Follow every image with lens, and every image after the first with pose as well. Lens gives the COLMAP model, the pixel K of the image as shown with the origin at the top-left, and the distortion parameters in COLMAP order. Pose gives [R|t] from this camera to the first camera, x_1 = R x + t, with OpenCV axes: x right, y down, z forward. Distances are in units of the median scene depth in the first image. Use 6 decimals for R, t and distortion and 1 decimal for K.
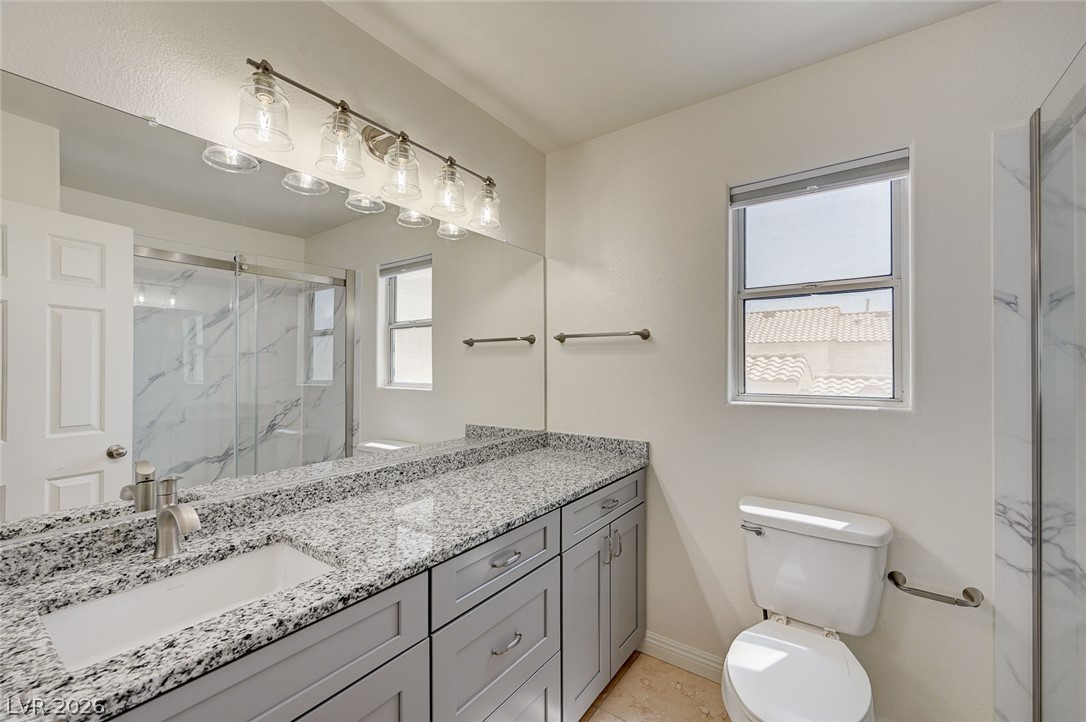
lens RADIAL K [[430.3, 0, 537.1], [0, 430.3, 364.5], [0, 0, 1]] dist [0.005805, -0.001413]
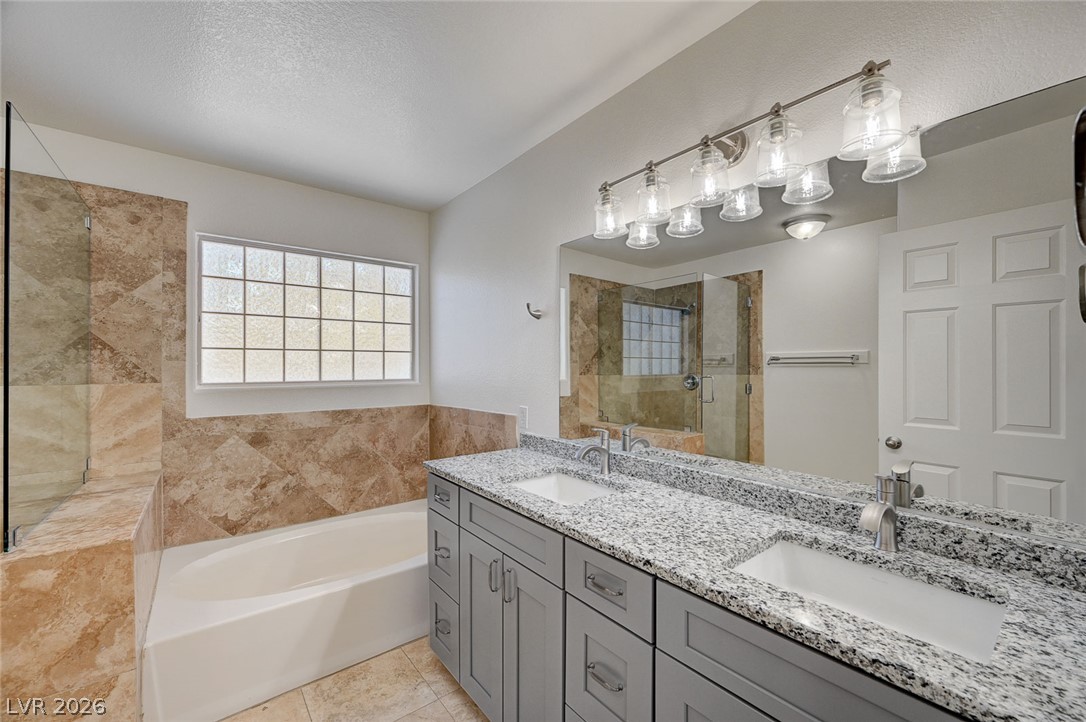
lens RADIAL K [[430.3, 0, 536.1], [0, 430.3, 363.5], [0, 0, 1]] dist [0.005805, -0.001413]
pose [[-0.262332, -0.011513, -0.964909, 0.806569], [0.011426, 0.999822, -0.015036, 0.005925], [0.964910, -0.014970, -0.262154, 1.063530]]
